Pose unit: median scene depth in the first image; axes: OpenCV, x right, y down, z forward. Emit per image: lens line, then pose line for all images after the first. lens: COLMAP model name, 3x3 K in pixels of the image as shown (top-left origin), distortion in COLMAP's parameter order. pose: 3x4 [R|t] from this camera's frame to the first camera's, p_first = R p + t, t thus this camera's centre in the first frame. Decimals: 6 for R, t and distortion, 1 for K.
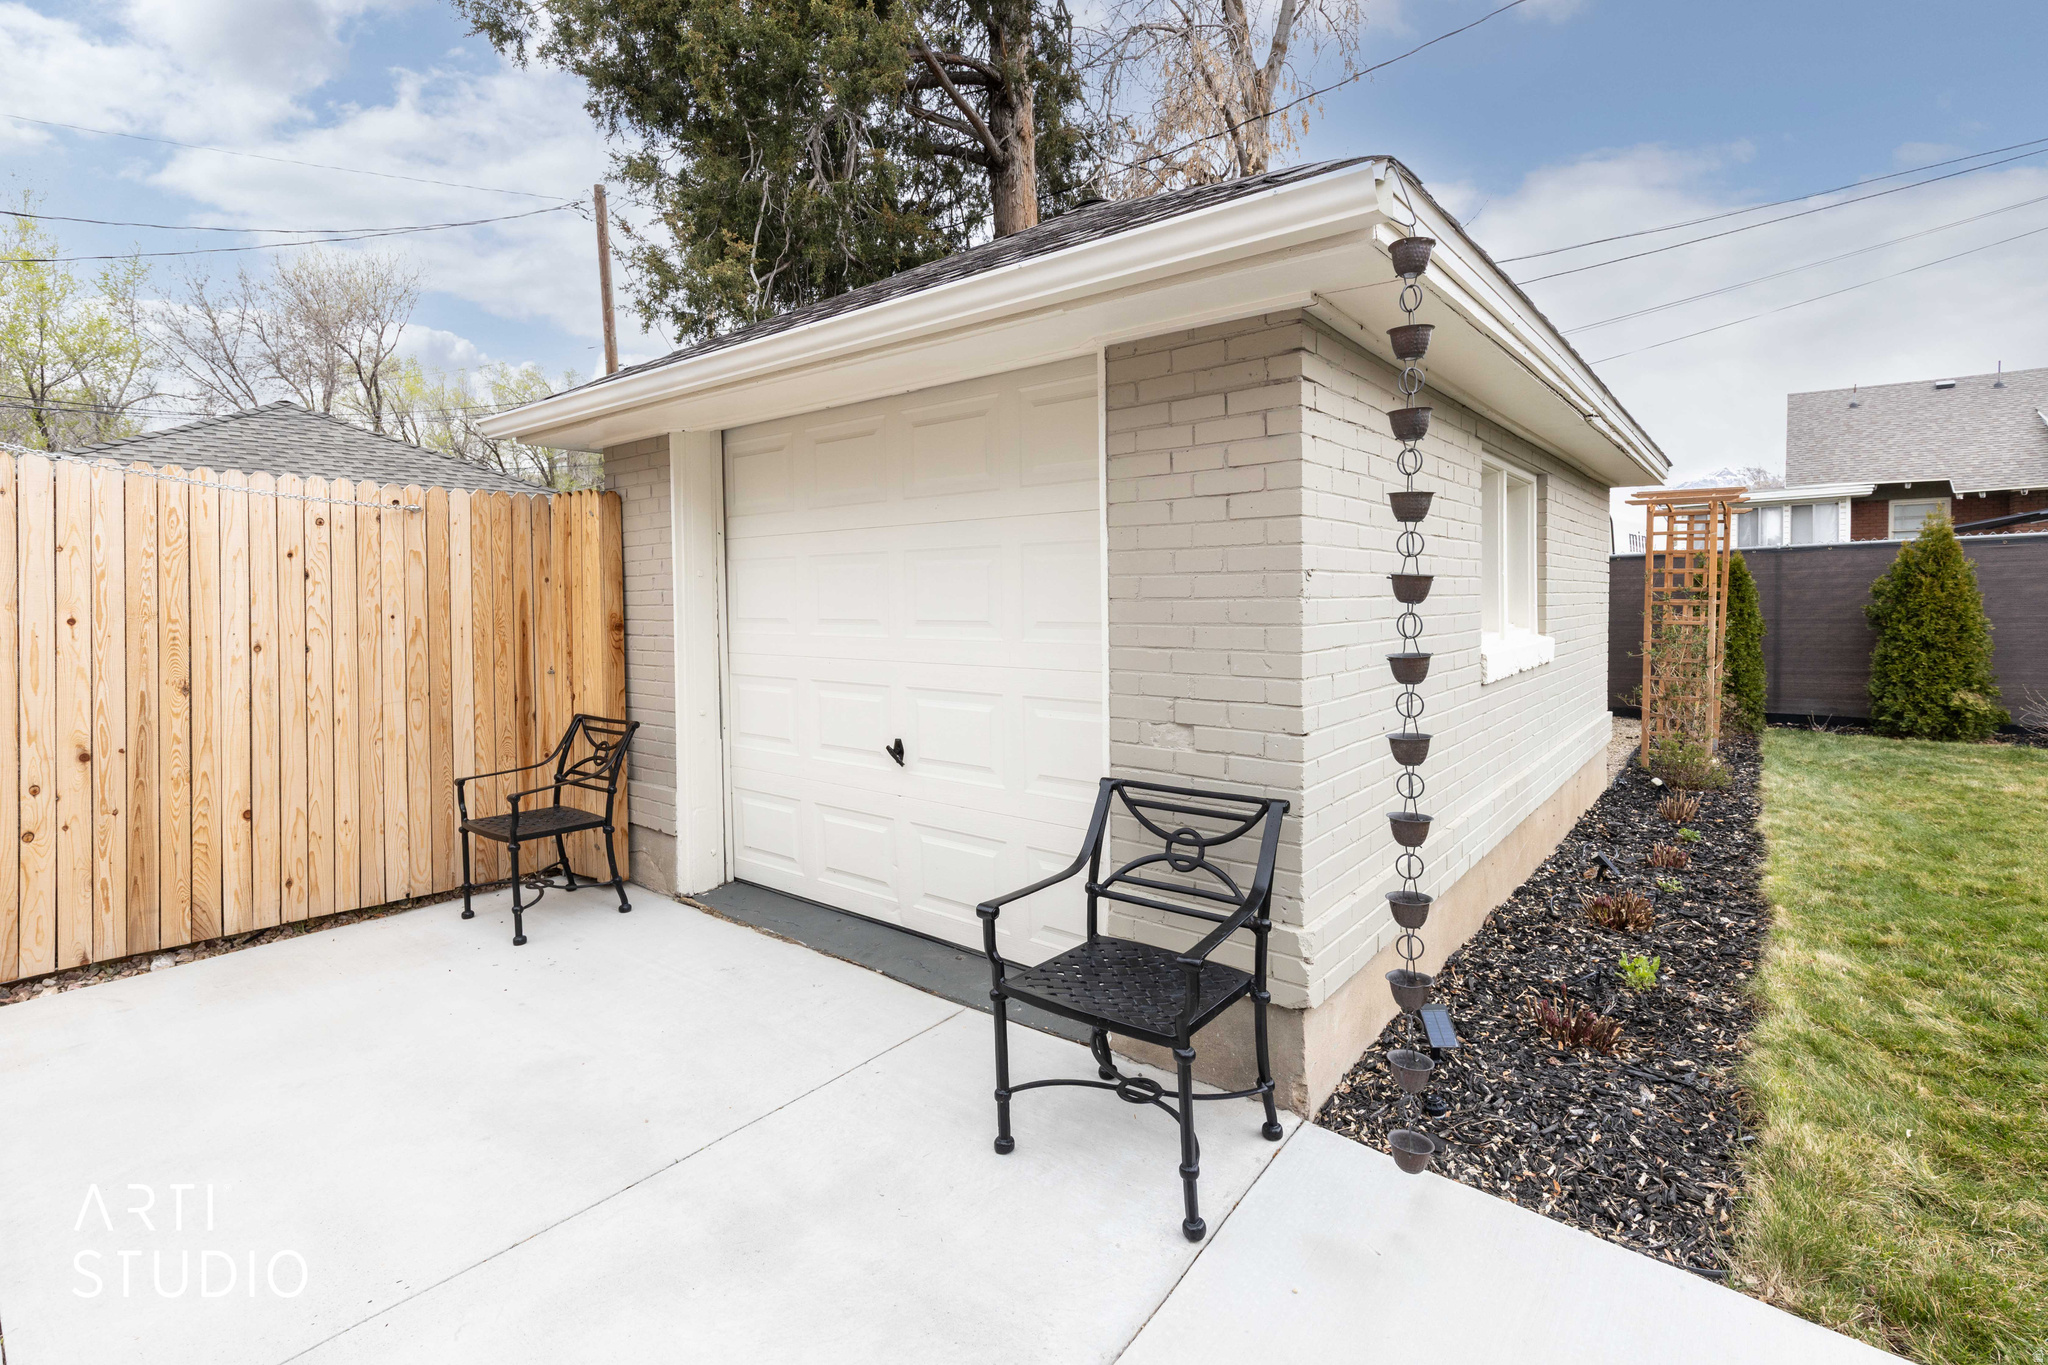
lens RADIAL K [[951.6, 0, 1008.8], [0, 951.6, 625.8], [0, 0, 1]] dist [0.013572, -0.000278]
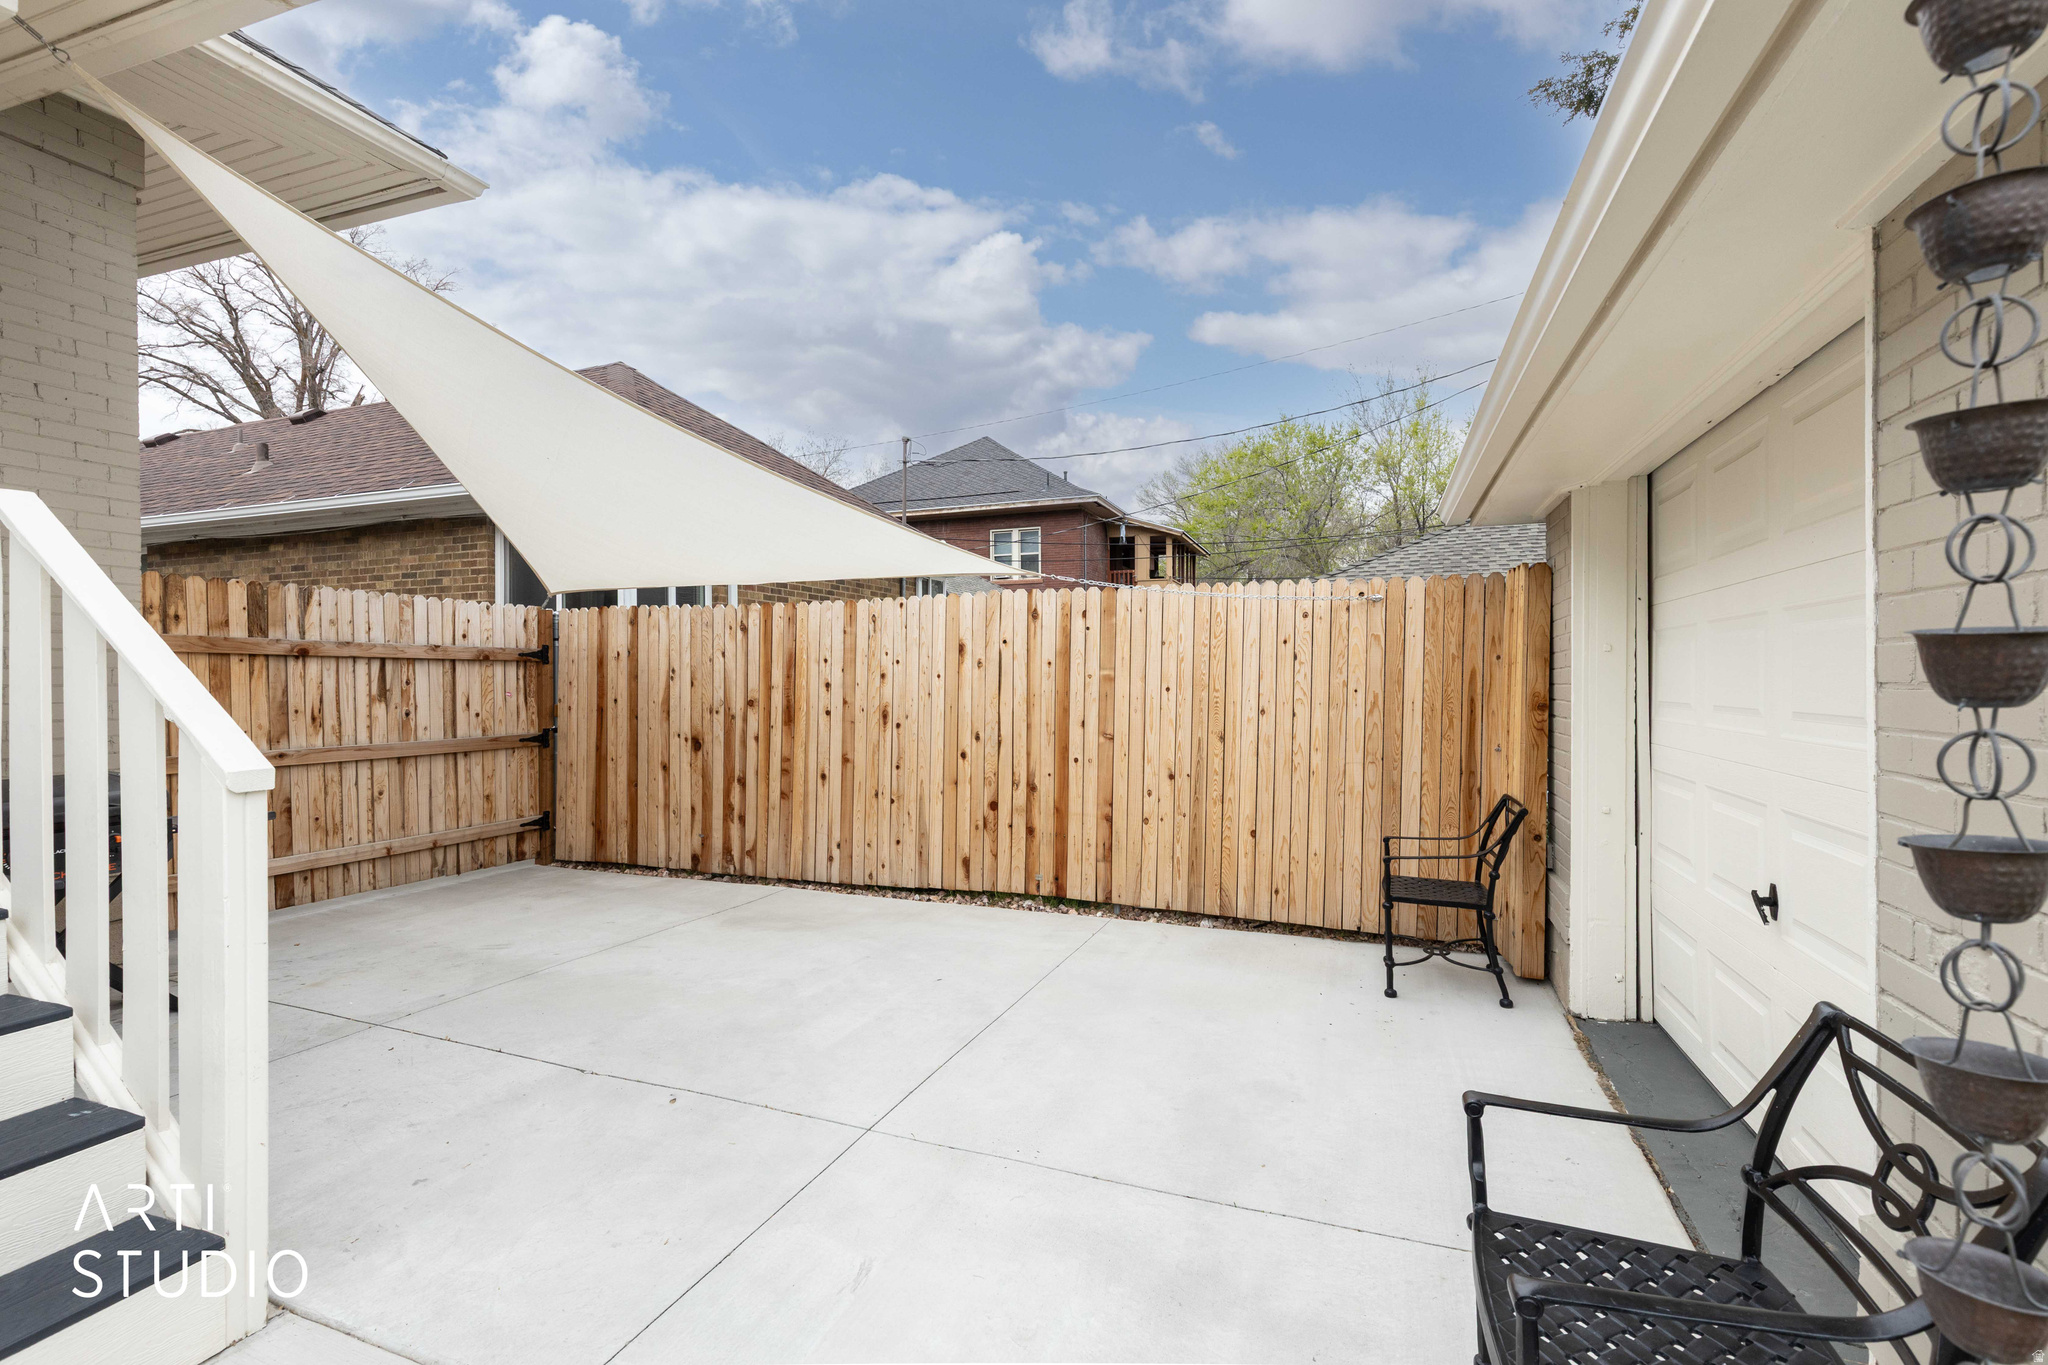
lens RADIAL K [[914.5, 0, 1016.8], [0, 914.5, 688.1], [0, 0, 1]] dist [0.003828, -0.000176]
pose [[0.316608, 0.018638, -0.948373, 0.298925], [-0.030377, 0.999493, 0.009502, -0.010648], [0.948070, 0.025801, 0.317014, 0.241165]]
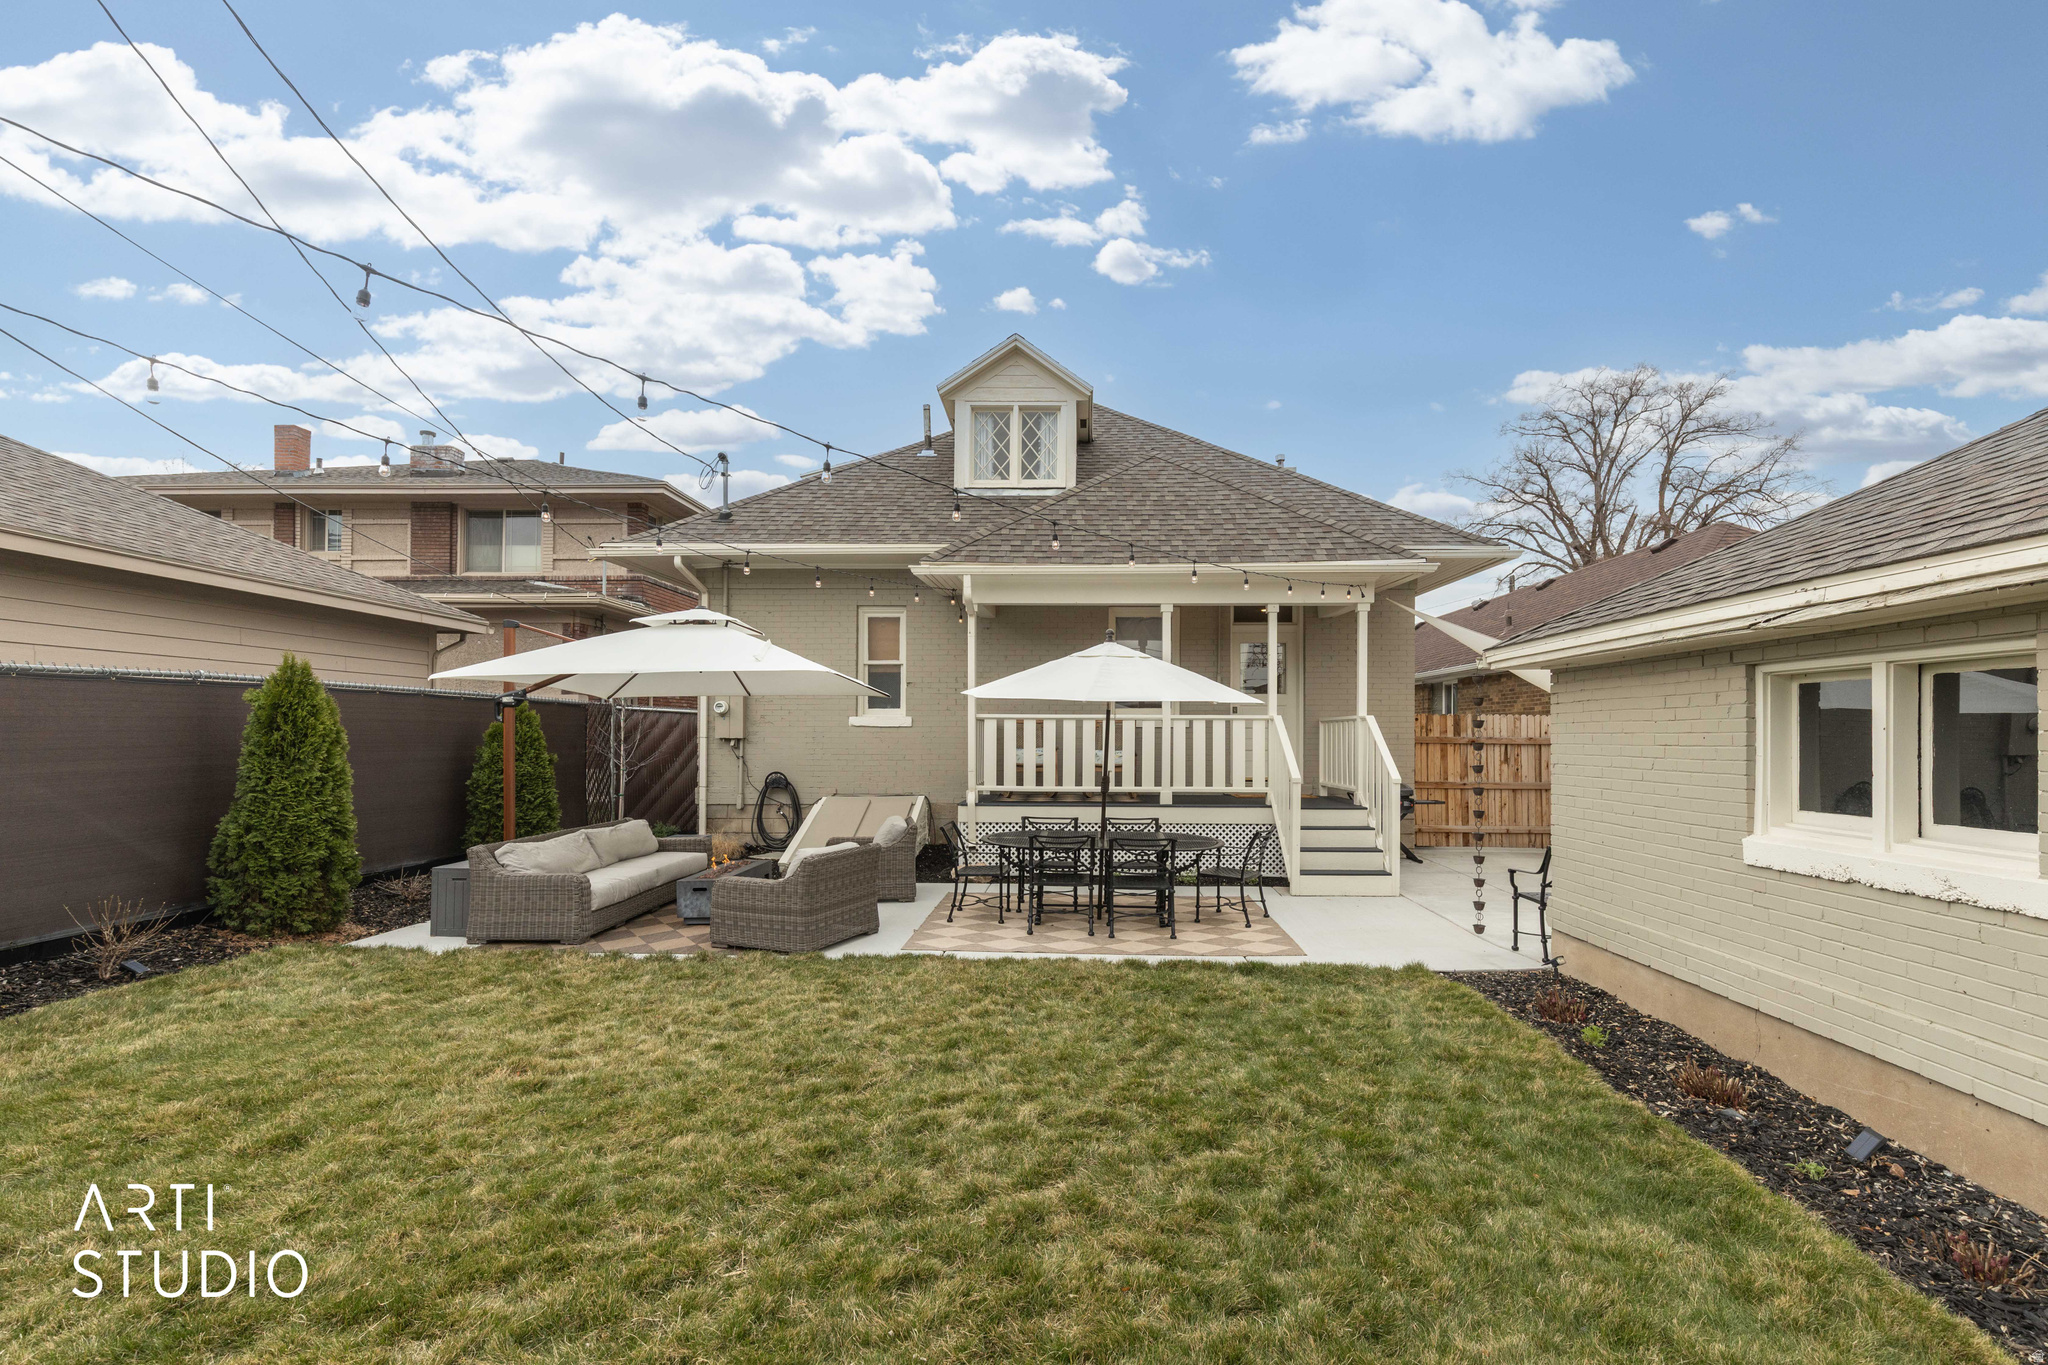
lens RADIAL K [[948.0, 0, 1053.0], [0, 948.0, 715.9], [0, 0, 1]] dist [0.023725, -0.014707]
pose [[-0.787065, -0.003380, -0.616861, 1.796178], [-0.012986, 0.999854, 0.011092, -0.119900], [0.616733, 0.016741, -0.786994, 1.305459]]
